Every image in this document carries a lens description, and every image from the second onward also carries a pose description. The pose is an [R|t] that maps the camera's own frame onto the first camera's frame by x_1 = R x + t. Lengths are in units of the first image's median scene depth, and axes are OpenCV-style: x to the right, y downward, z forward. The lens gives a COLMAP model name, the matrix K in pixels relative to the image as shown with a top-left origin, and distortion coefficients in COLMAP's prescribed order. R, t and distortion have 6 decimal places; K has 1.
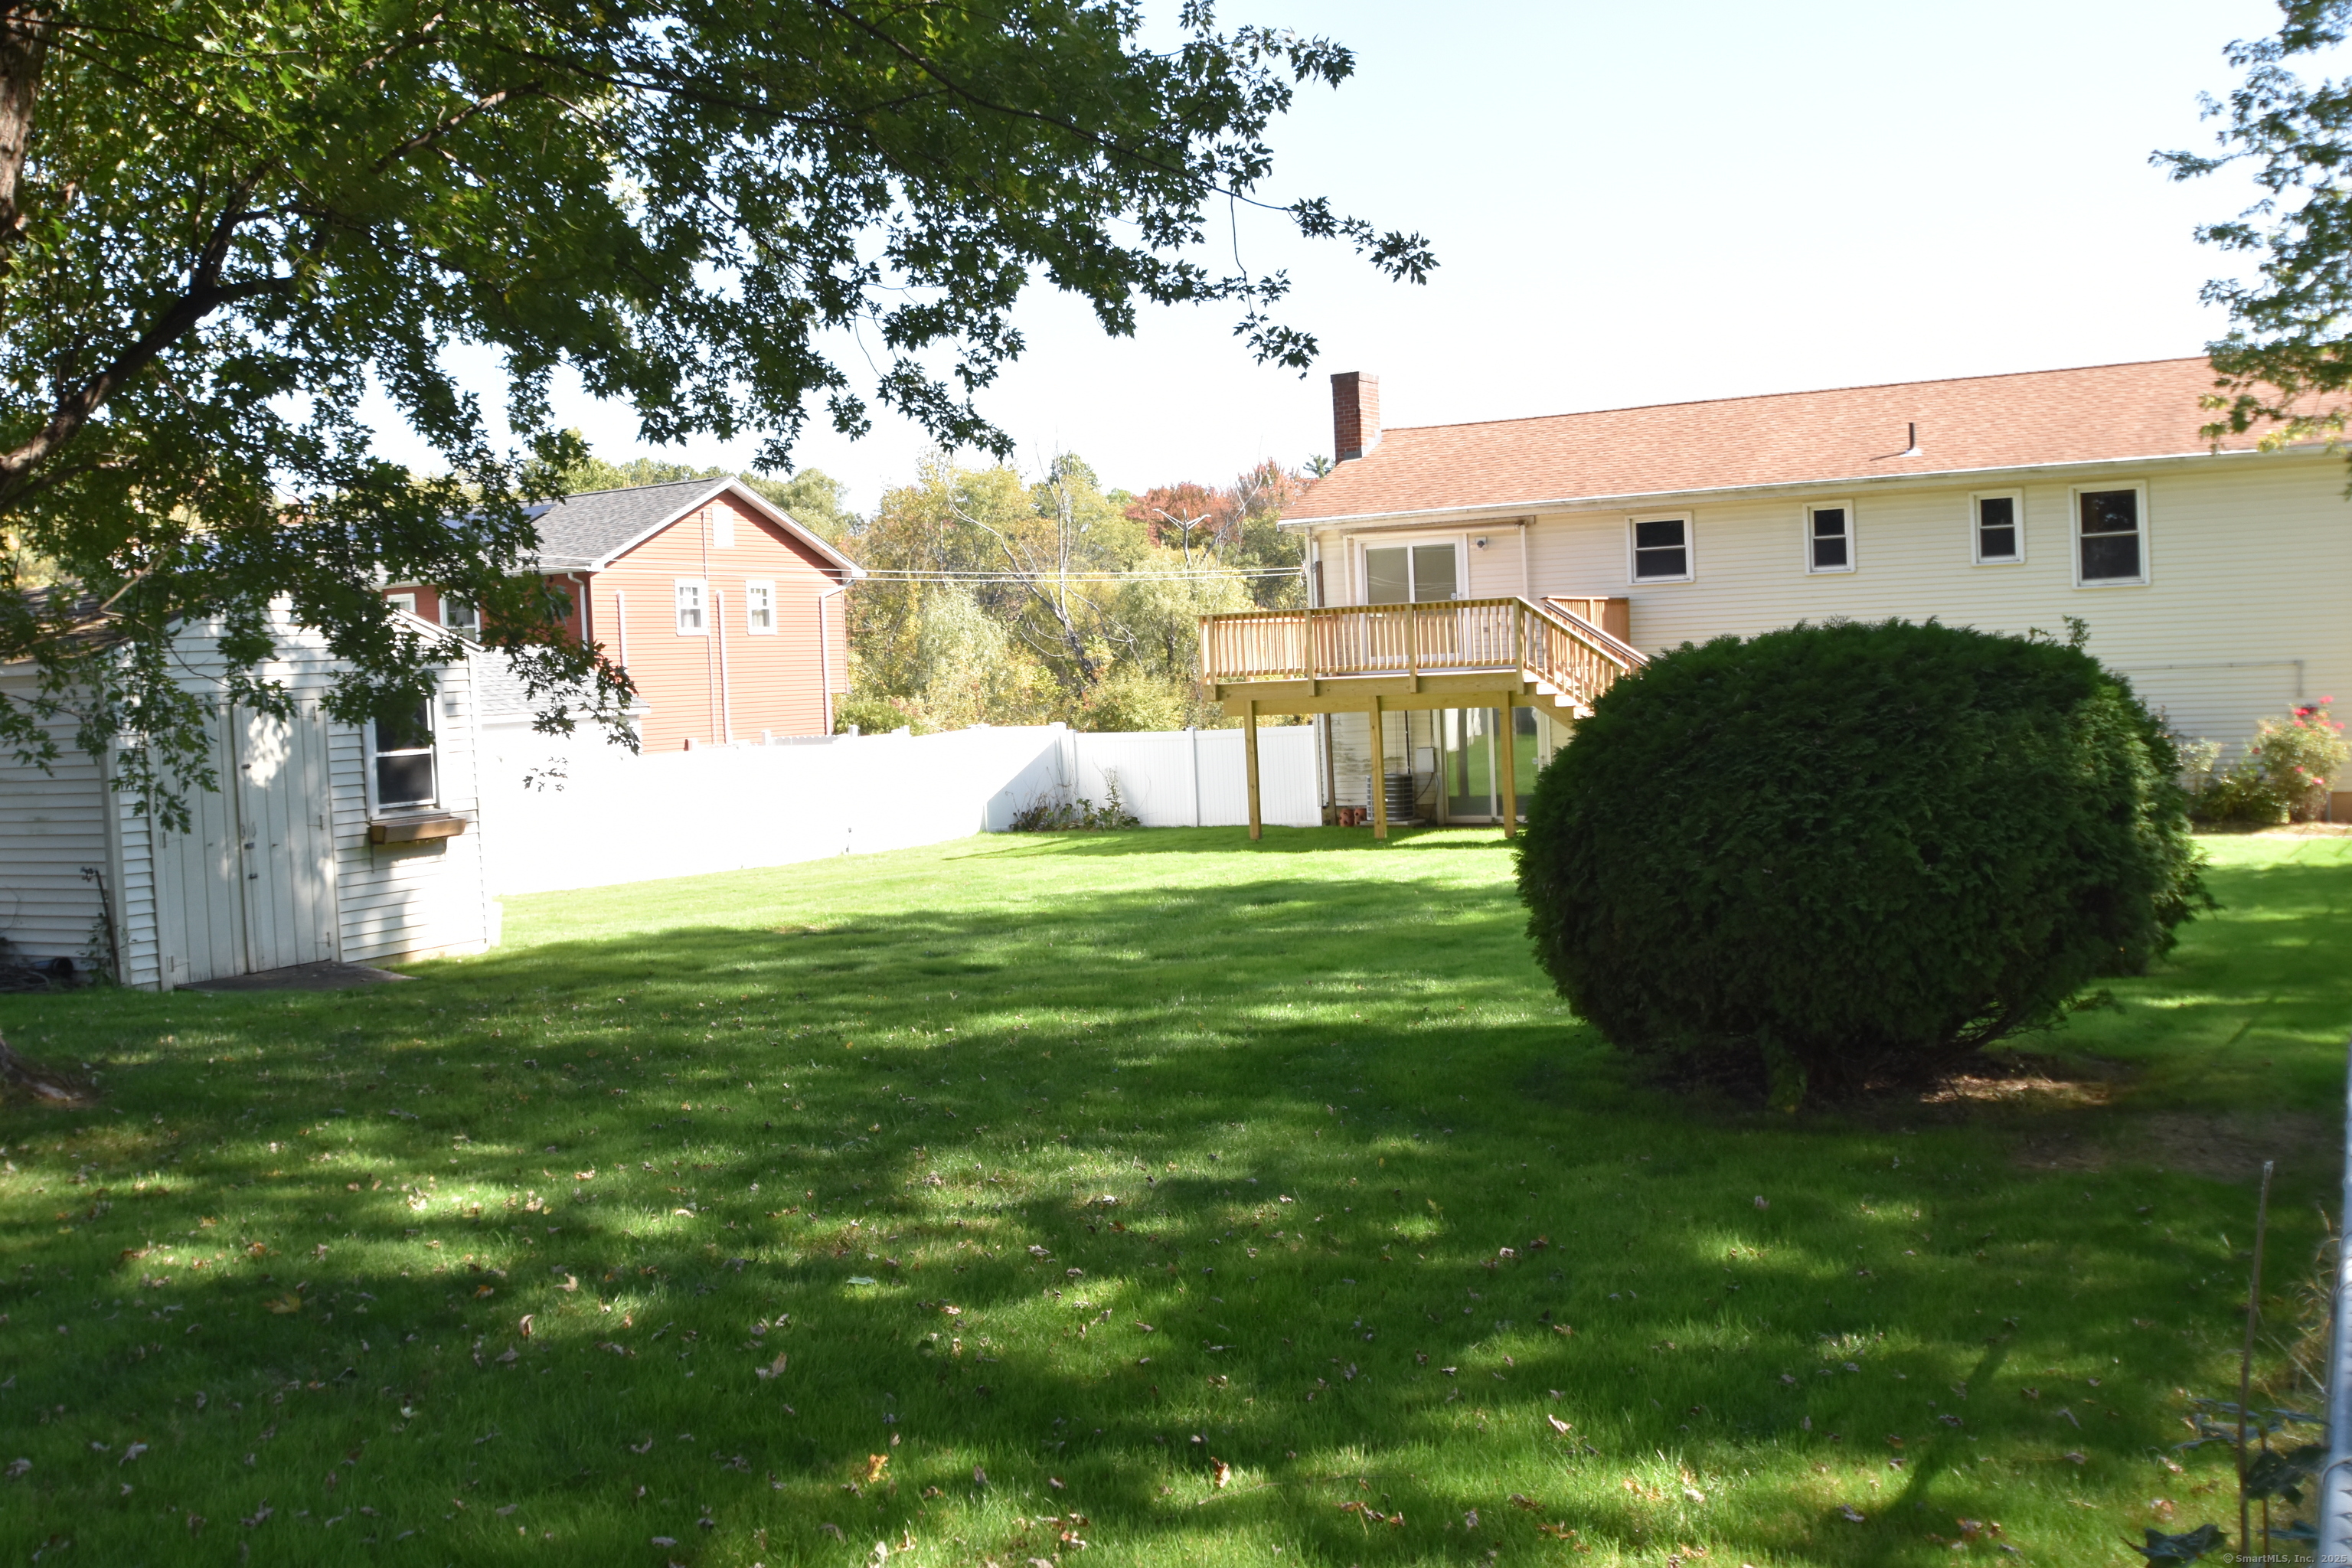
lens RADIAL K [[2463.2, 0, 1176.0], [0, 2463.2, 784.0], [0, 0, 1]] dist [-0.018309, -0.048848]
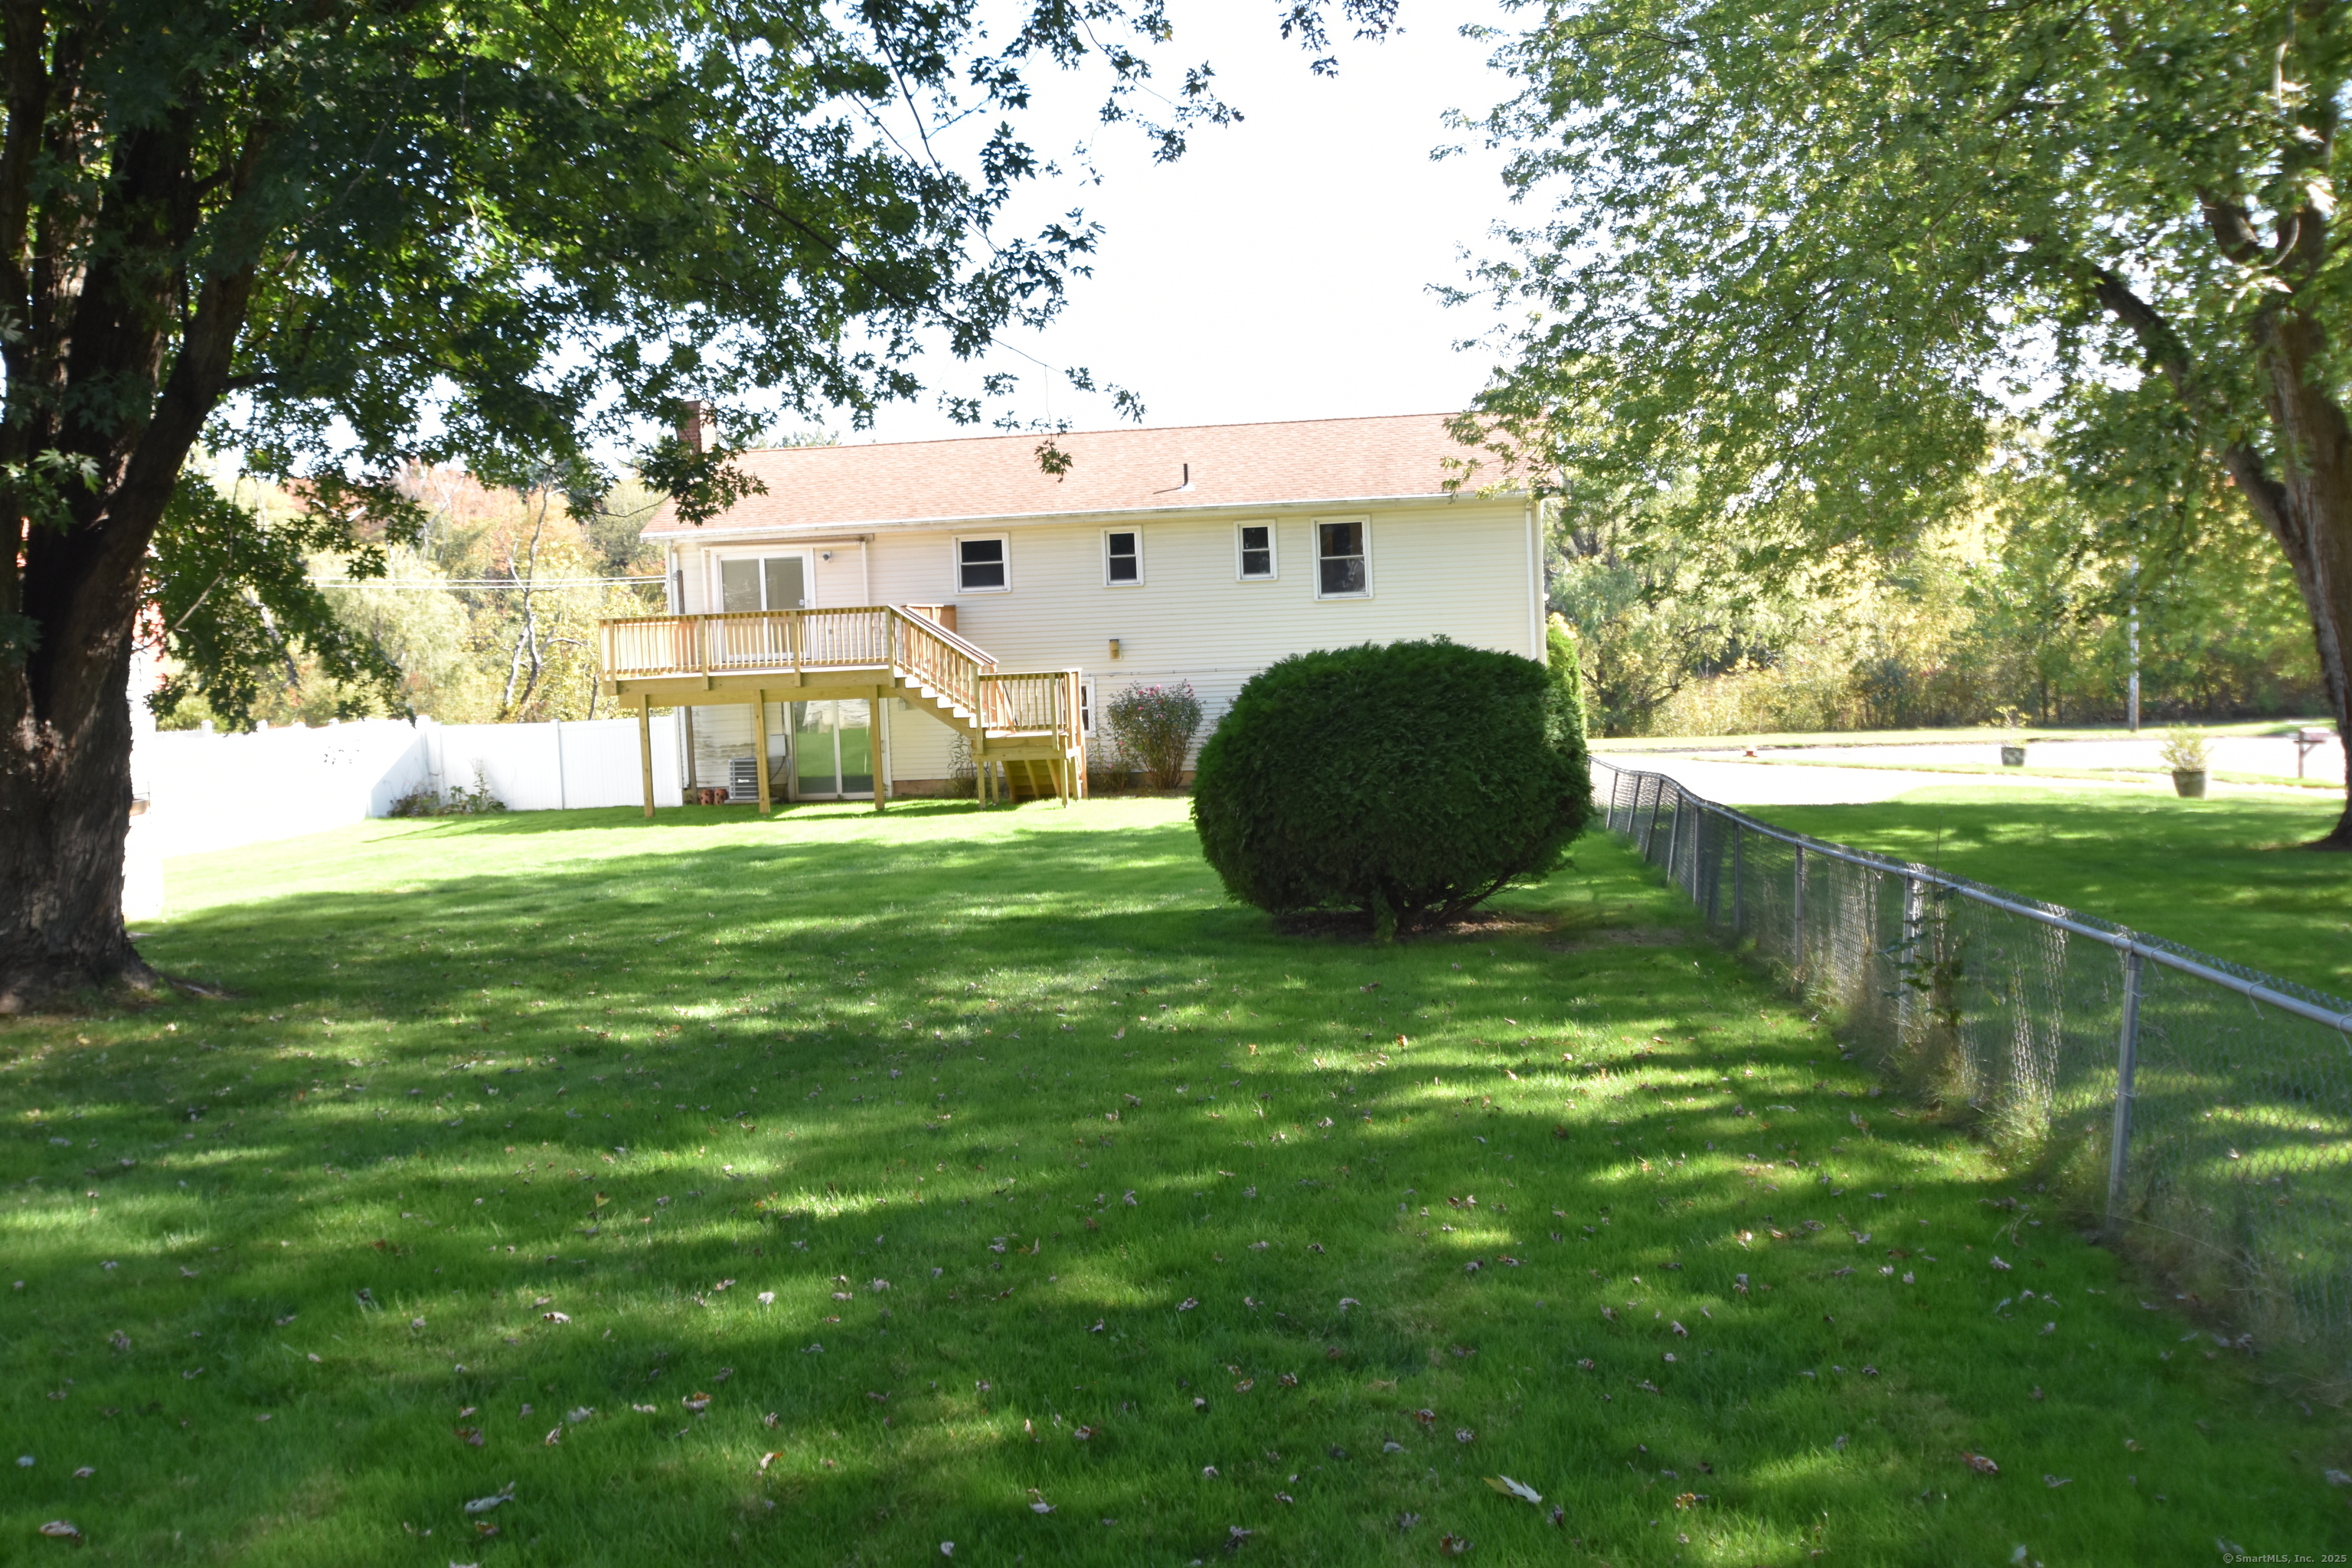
lens RADIAL K [[2463.2, 0, 1176.0], [0, 2463.2, 784.0], [0, 0, 1]] dist [-0.018309, -0.048848]
pose [[0.936917, -0.019013, 0.349034, -0.135060], [0.017948, 0.999819, 0.006285, 0.004613], [-0.349090, 0.000376, 0.937089, -0.145832]]
